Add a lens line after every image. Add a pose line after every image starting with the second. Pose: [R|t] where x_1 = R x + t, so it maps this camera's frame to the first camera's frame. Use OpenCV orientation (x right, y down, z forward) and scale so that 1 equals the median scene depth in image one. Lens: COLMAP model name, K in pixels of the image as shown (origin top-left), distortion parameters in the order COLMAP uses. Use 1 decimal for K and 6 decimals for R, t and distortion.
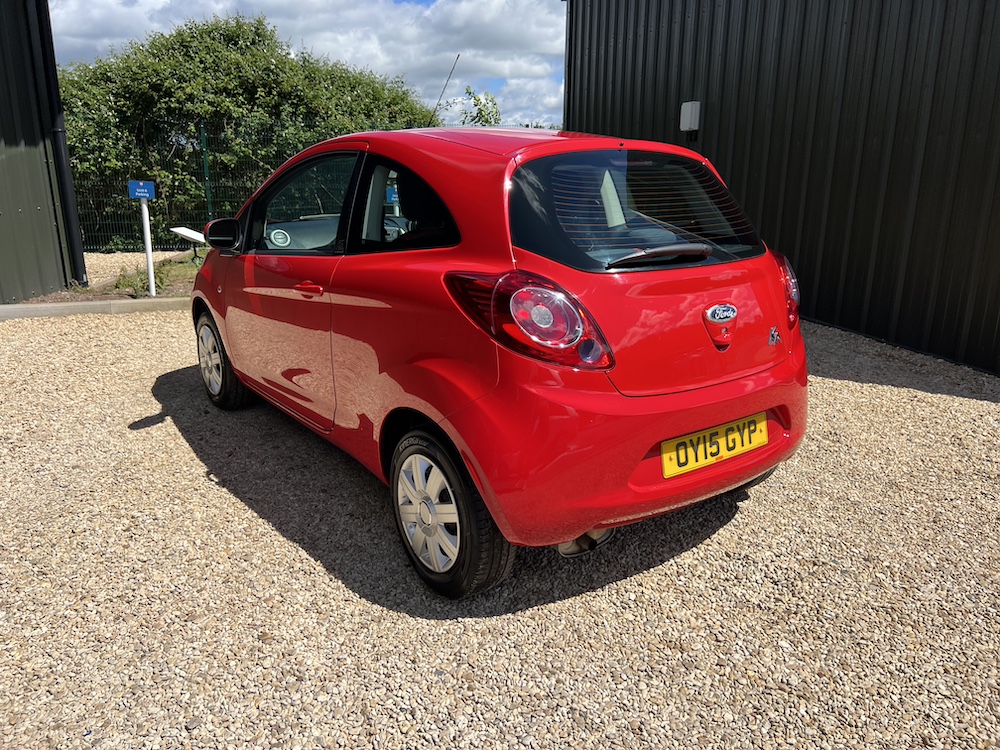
lens RADIAL K [[761.6, 0, 508.8], [0, 761.6, 380.7], [0, 0, 1]] dist [0.009067, -0.002559]
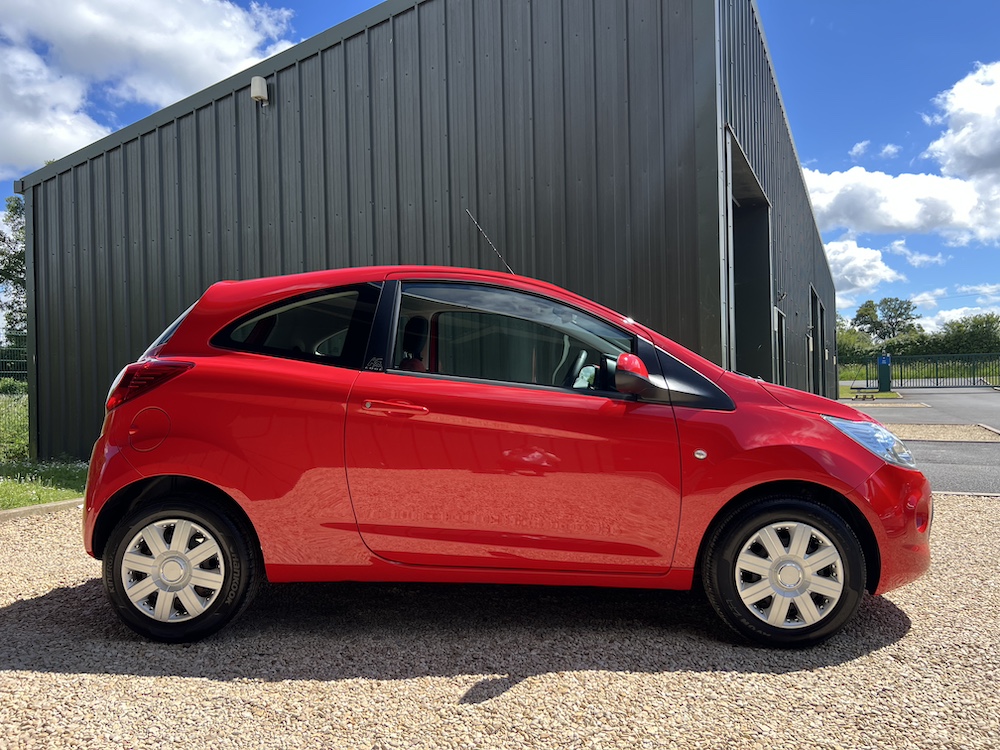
lens RADIAL K [[757.5, 0, 506.0], [0, 757.5, 377.4], [0, 0, 1]] dist [0.020837, -0.019674]
pose [[0.650920, -0.011968, 0.759052, -0.508167], [0.230312, 0.955864, -0.182431, 0.001759], [-0.723367, 0.293566, 0.624947, 0.205387]]
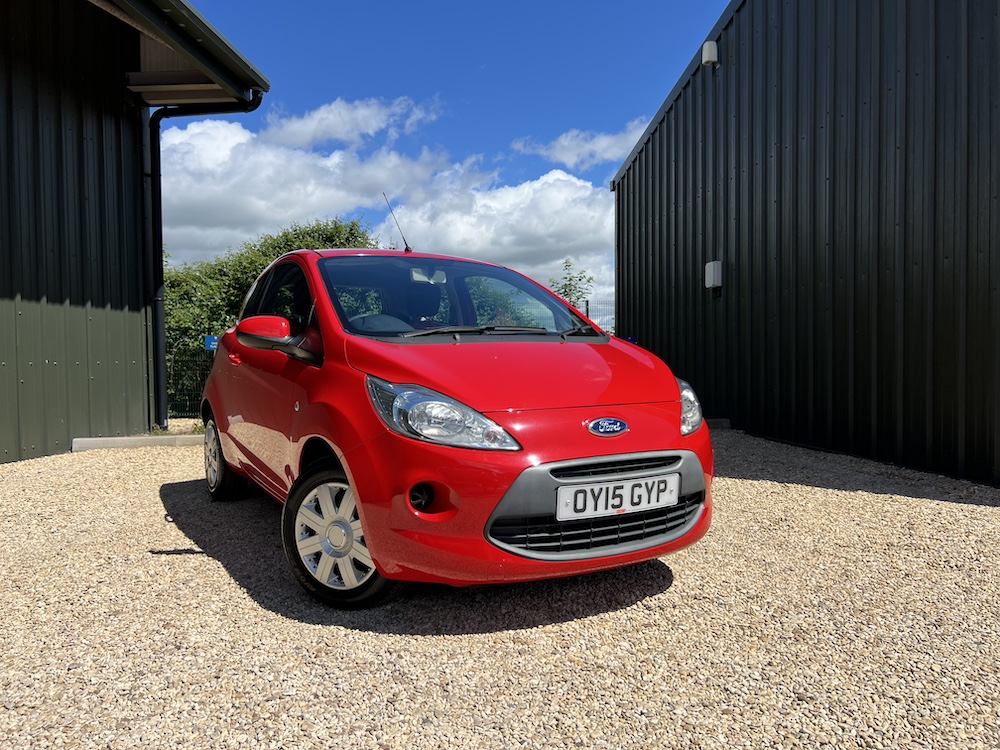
lens RADIAL K [[757.5, 0, 506.0], [0, 757.5, 377.4], [0, 0, 1]] dist [0.020837, -0.019674]
pose [[0.991047, -0.017595, -0.132350, 0.130275], [-0.015765, 0.968921, -0.246866, 0.094430], [0.132581, 0.246743, 0.959969, -0.047966]]
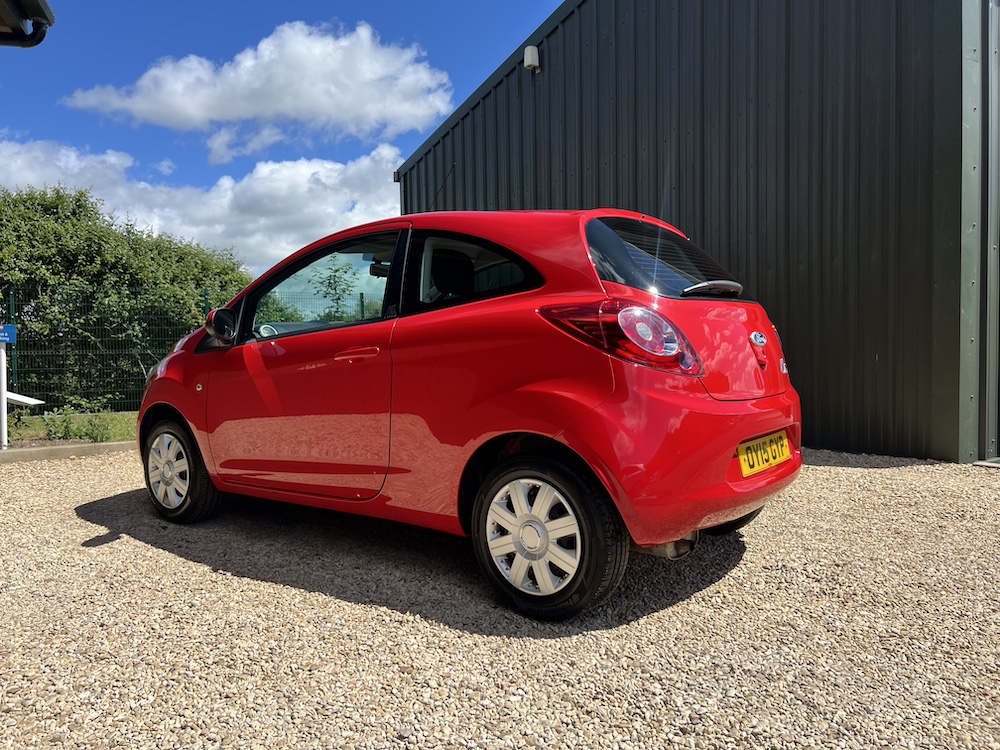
lens RADIAL K [[757.5, 0, 506.0], [0, 757.5, 377.4], [0, 0, 1]] dist [0.020837, -0.019674]
pose [[0.963486, -0.036008, 0.265328, -0.165735], [0.097425, 0.970140, -0.222120, 0.076918], [-0.249407, 0.239859, 0.938224, -0.004525]]
